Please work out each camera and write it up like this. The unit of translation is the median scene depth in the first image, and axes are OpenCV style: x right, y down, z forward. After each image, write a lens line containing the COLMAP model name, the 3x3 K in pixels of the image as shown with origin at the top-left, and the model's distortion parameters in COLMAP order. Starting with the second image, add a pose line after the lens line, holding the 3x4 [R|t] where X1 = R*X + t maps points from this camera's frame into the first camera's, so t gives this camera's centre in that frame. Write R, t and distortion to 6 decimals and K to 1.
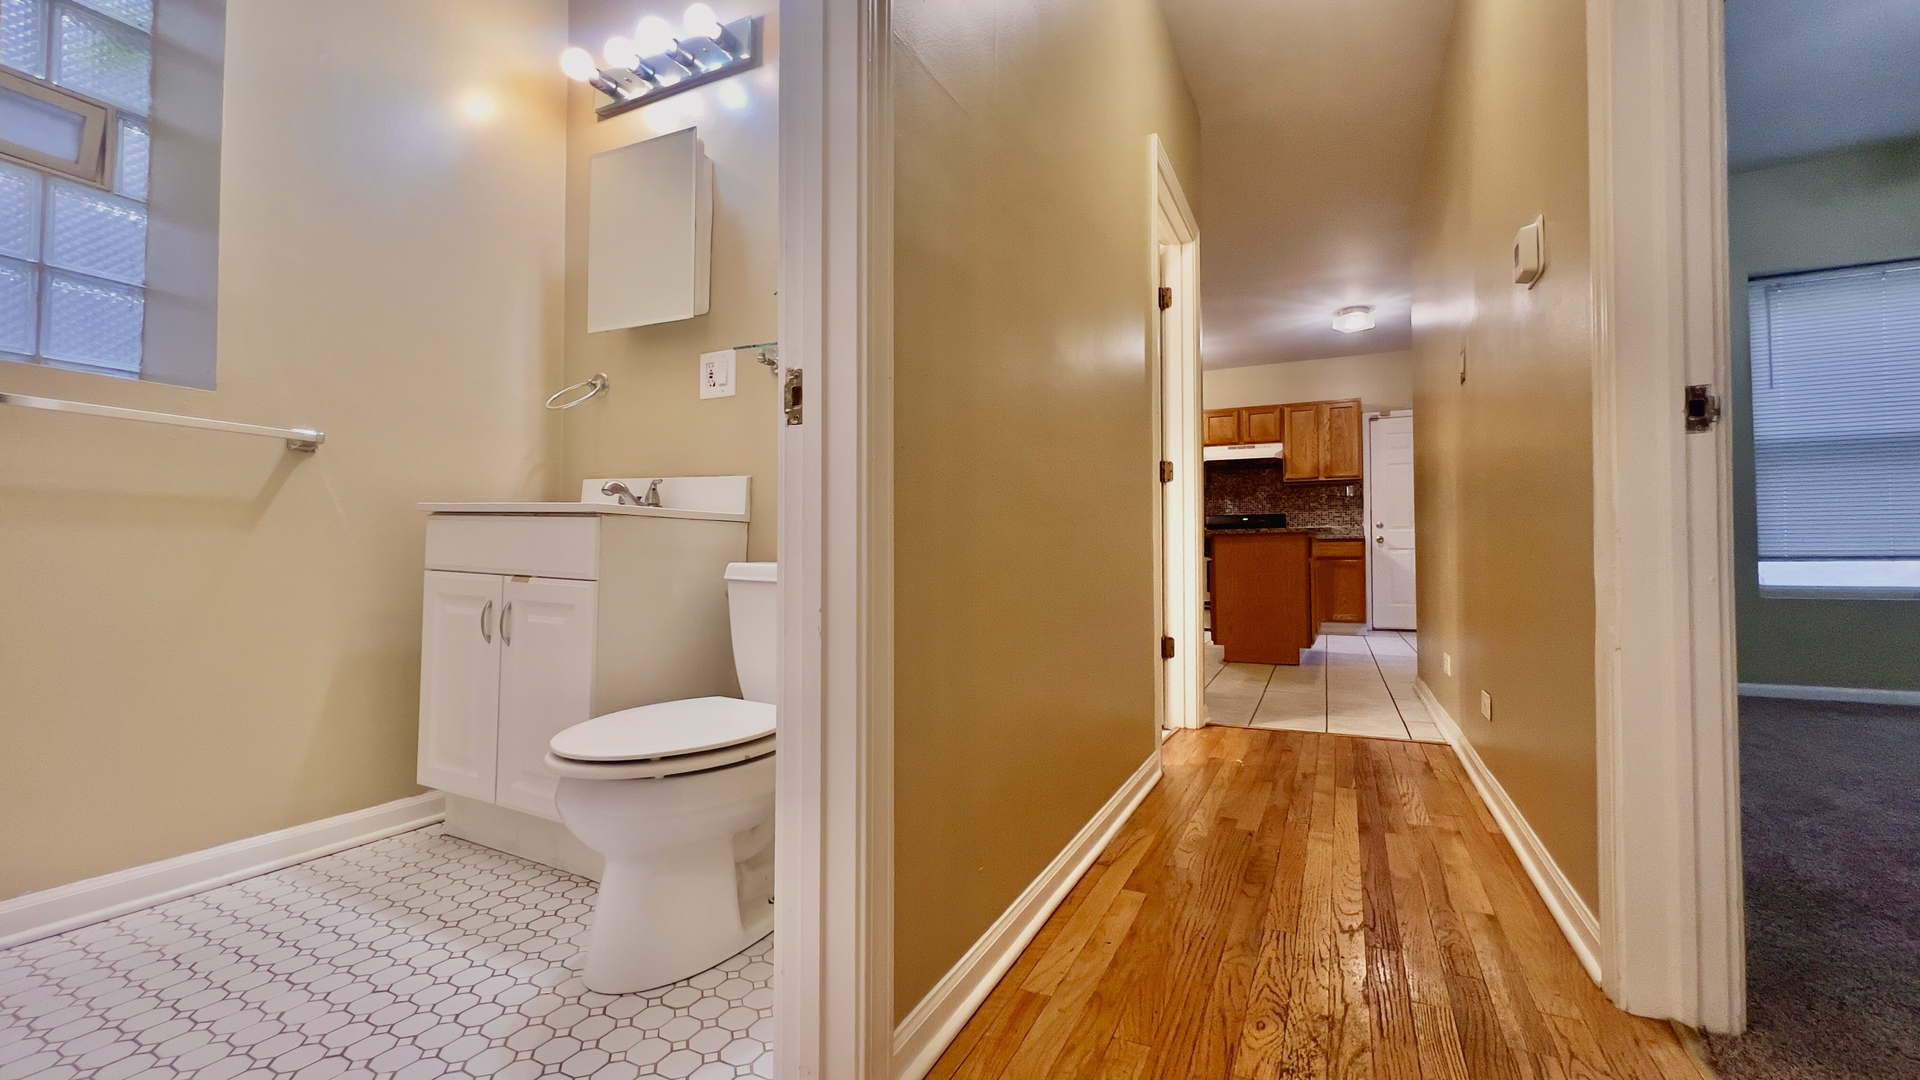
lens RADIAL K [[769.3, 0, 962.8], [0, 769.3, 540.0], [0, 0, 1]] dist [-0.000299, 0.000095]
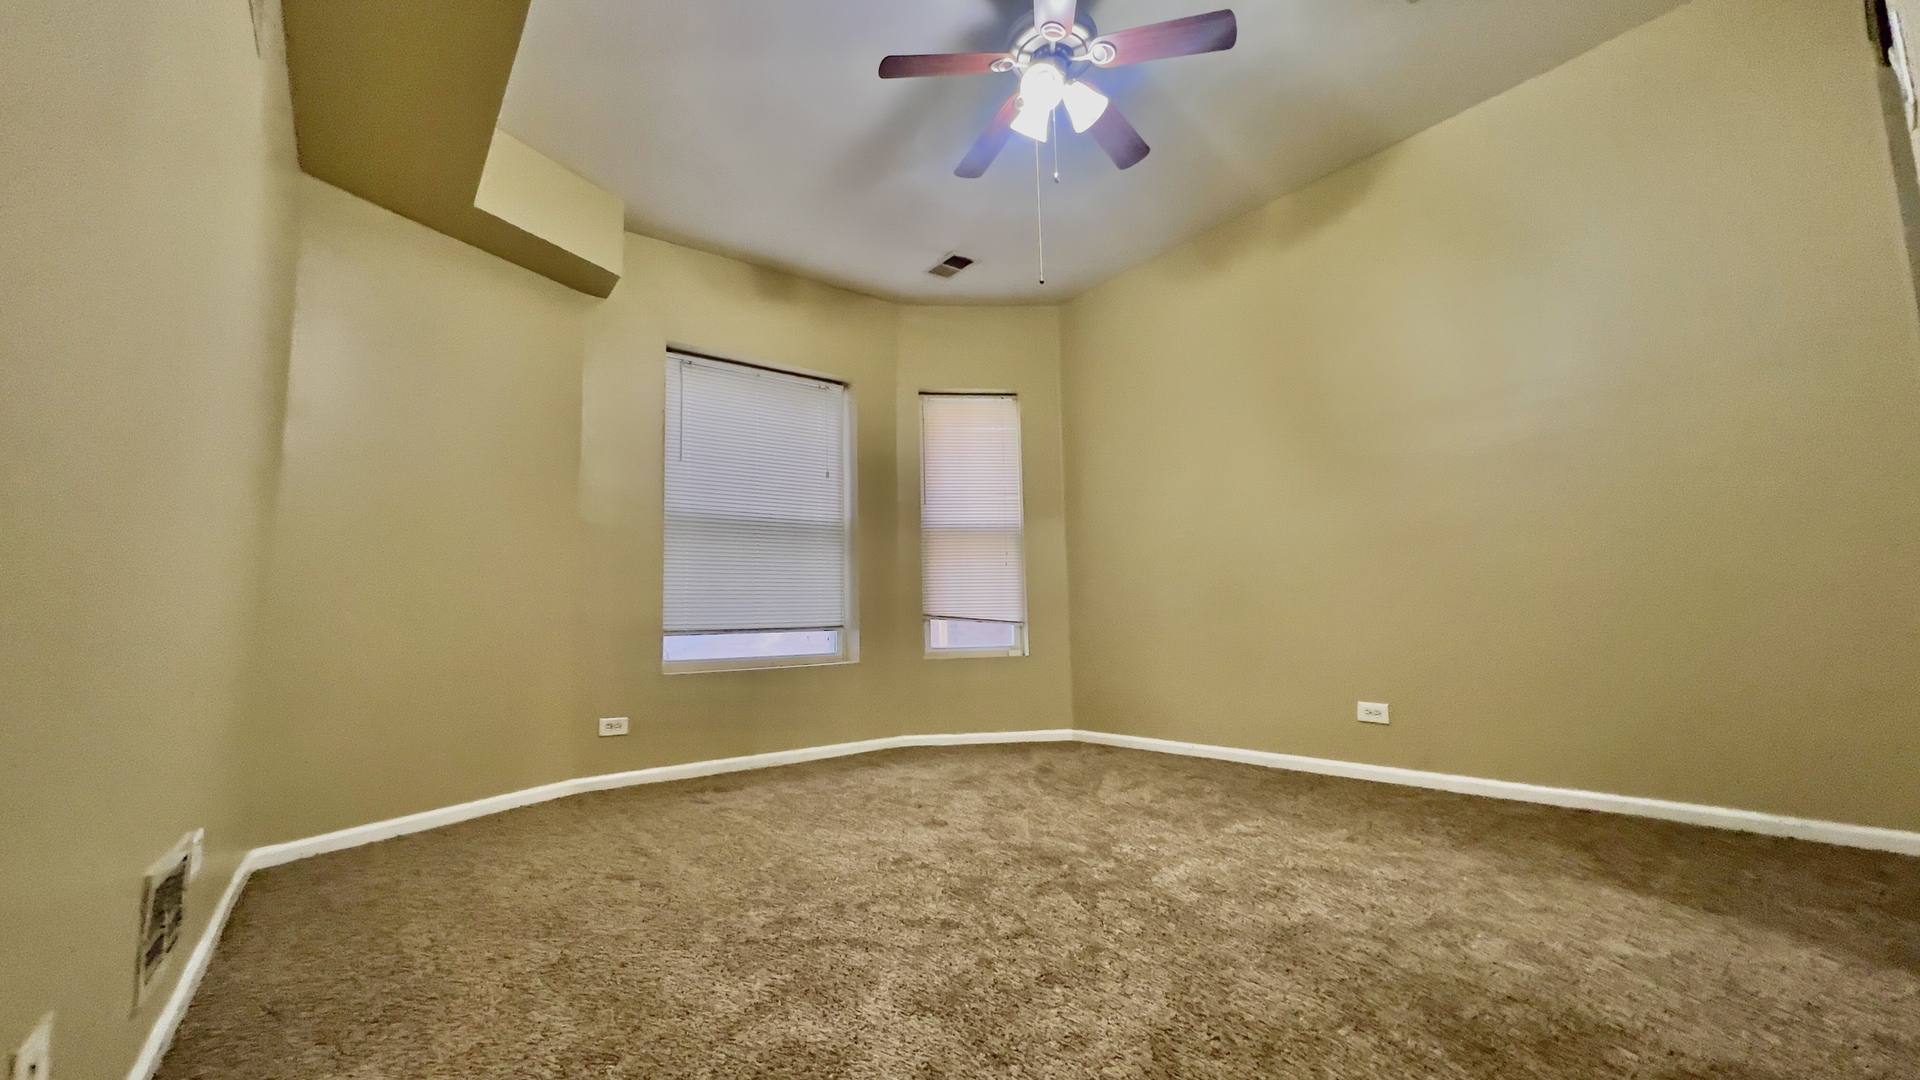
lens RADIAL K [[769.3, 0, 955.8], [0, 769.3, 541.8], [0, 0, 1]] dist [-0.000299, 0.000095]
pose [[0.443194, 0.089250, 0.891972, 0.673837], [0.001313, 0.994966, -0.100208, 0.015184], [-0.896425, 0.045583, 0.440846, 0.500087]]
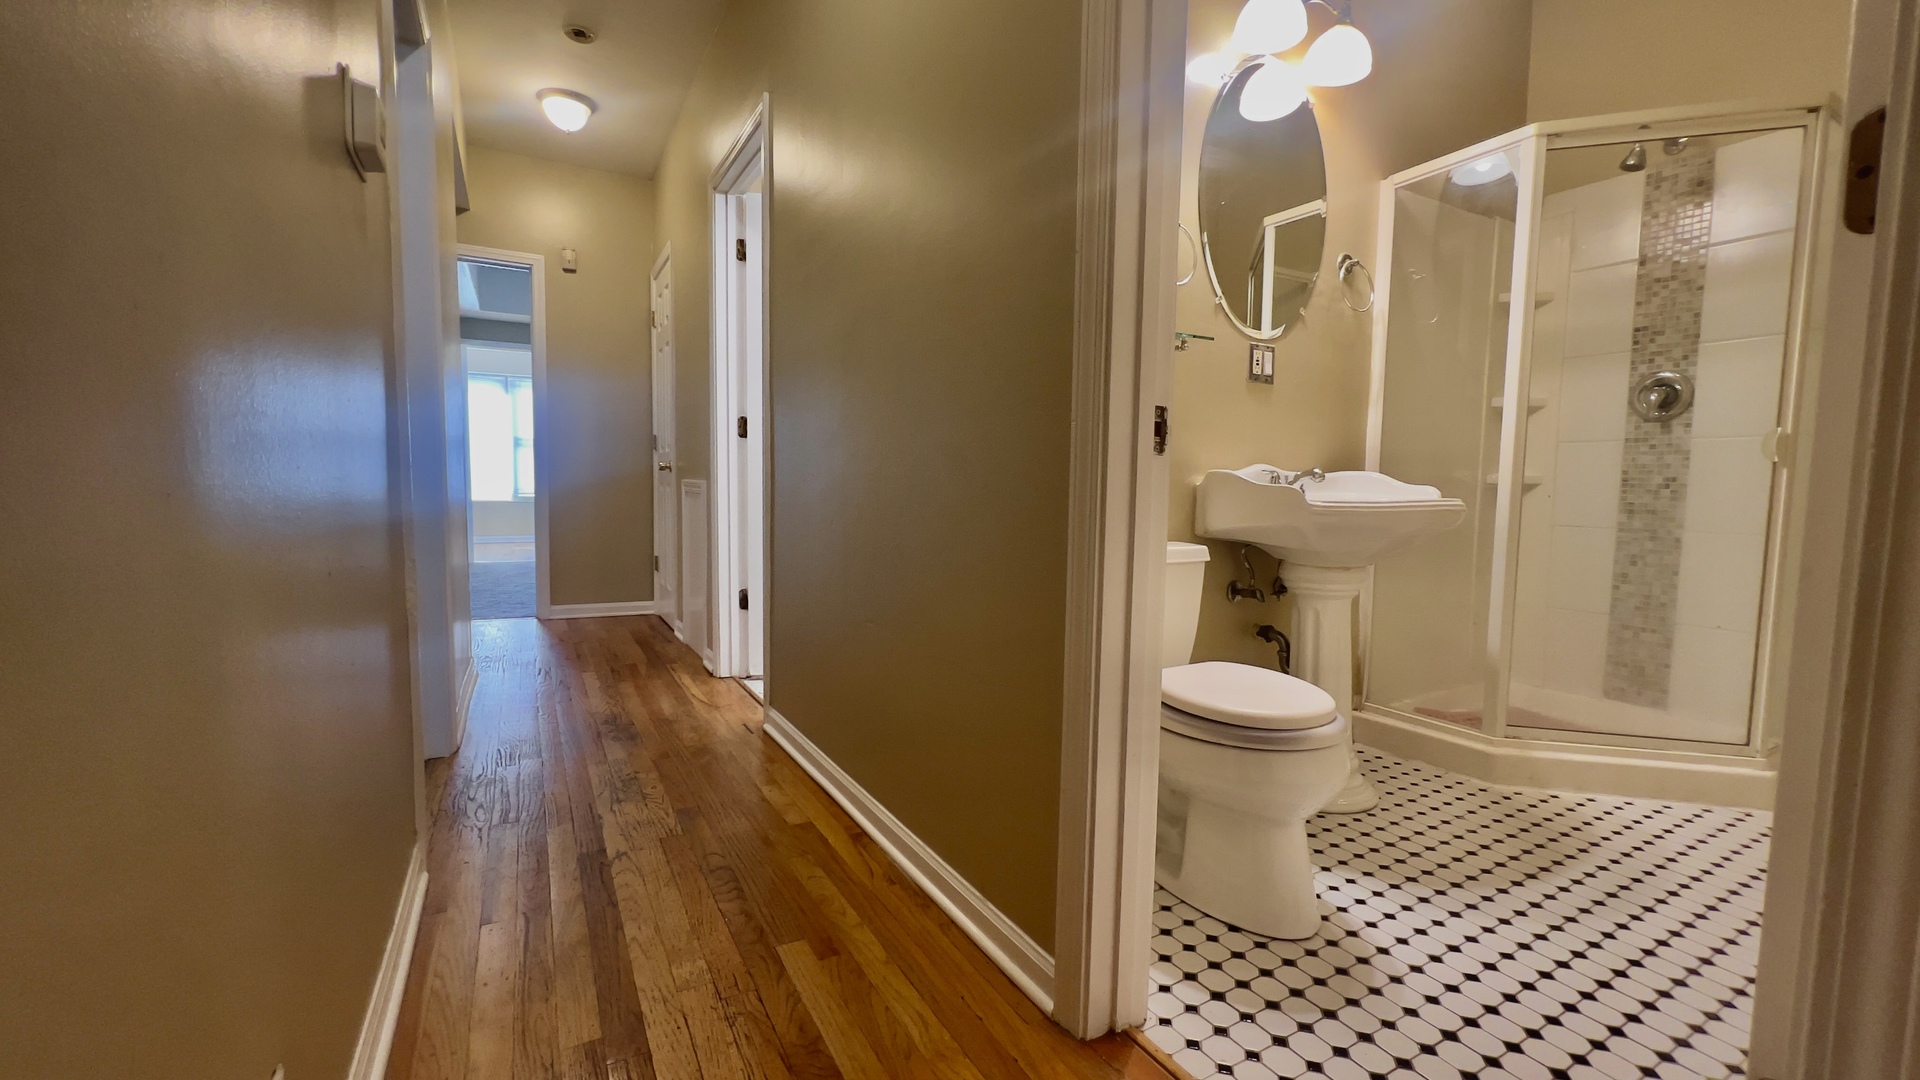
lens RADIAL K [[769.3, 0, 962.1], [0, 769.3, 540.9], [0, 0, 1]] dist [-0.000299, 0.000095]
pose [[-0.565378, 0.046556, -0.823517, 0.861420], [0.000105, 0.998410, 0.056371, -0.028220], [0.824832, 0.031784, -0.564484, 1.553751]]
